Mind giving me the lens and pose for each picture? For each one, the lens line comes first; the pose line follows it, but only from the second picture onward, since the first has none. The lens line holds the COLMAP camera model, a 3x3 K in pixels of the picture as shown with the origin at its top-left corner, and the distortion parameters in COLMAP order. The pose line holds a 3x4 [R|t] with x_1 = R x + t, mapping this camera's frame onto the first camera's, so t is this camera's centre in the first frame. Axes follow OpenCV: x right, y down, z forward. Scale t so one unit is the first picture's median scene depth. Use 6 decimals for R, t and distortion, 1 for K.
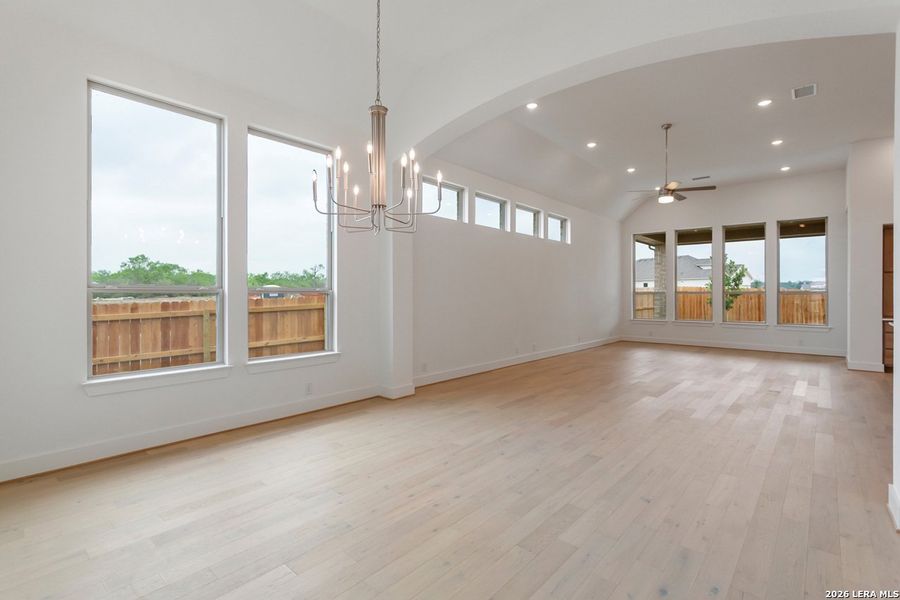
lens RADIAL K [[420.9, 0, 449.7], [0, 420.9, 294.1], [0, 0, 1]] dist [0.003681, 0.001014]
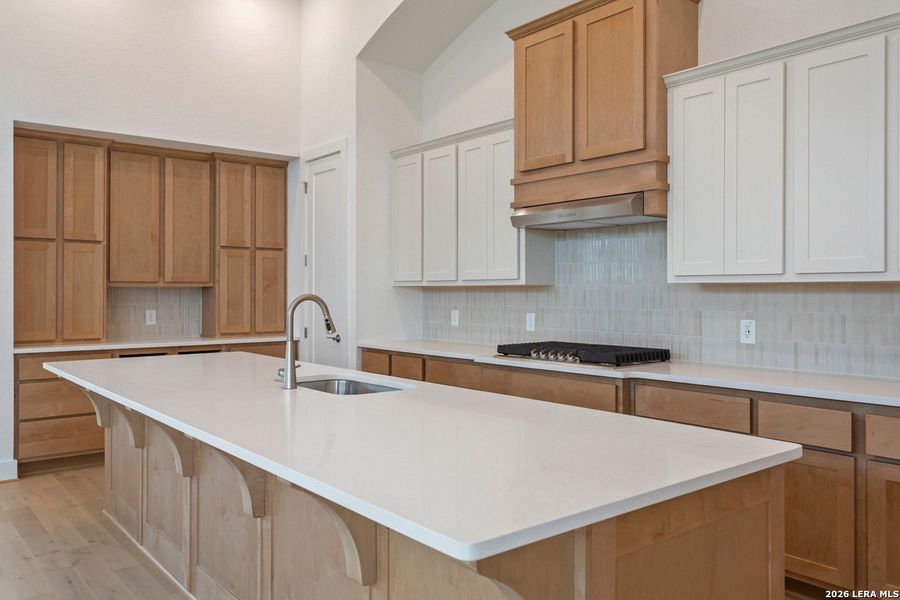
lens RADIAL K [[700.5, 0, 450.0], [0, 700.5, 300.0], [0, 0, 1]] dist [0.010256, 0.008207]
pose [[0.159279, -0.013170, 0.987146, 0.447018], [0.001031, 0.999913, 0.013174, 0.000598], [-0.987233, -0.001080, 0.159278, 0.512033]]
